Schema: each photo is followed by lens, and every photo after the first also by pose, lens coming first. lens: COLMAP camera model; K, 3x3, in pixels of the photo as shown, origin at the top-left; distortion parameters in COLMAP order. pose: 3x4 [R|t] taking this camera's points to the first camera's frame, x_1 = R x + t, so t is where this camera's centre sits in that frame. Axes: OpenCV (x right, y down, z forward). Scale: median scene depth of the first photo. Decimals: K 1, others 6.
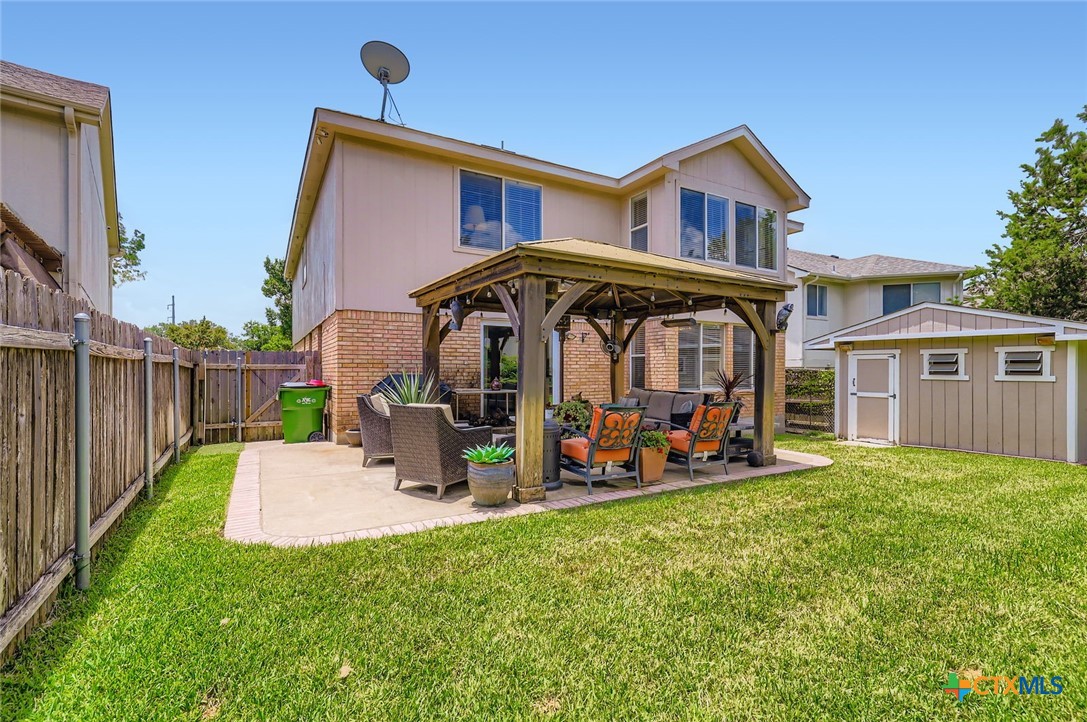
lens RADIAL K [[487.3, 0, 543.8], [0, 487.3, 369.6], [0, 0, 1]] dist [0.002264, 0.000333]
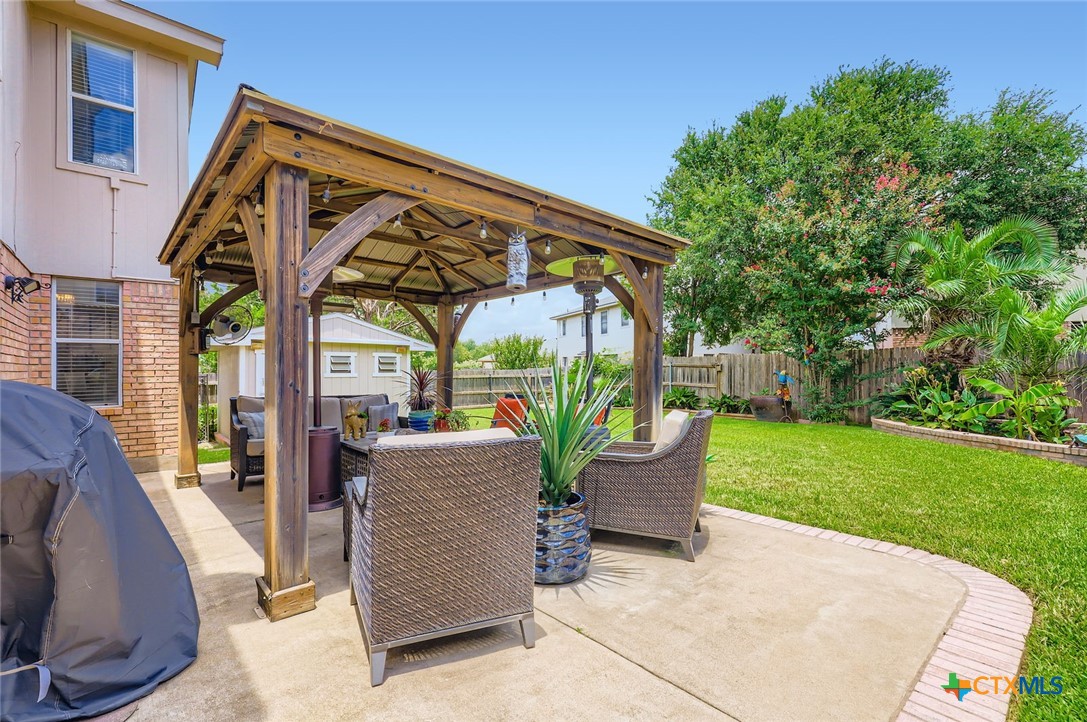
lens RADIAL K [[487.3, 0, 543.8], [0, 487.3, 369.6], [0, 0, 1]] dist [0.002264, 0.000333]
pose [[-0.189291, 0.000372, 0.981921, -0.794361], [0.005650, 0.999984, 0.000710, 0.006739], [-0.981905, 0.005683, -0.189290, 1.193099]]
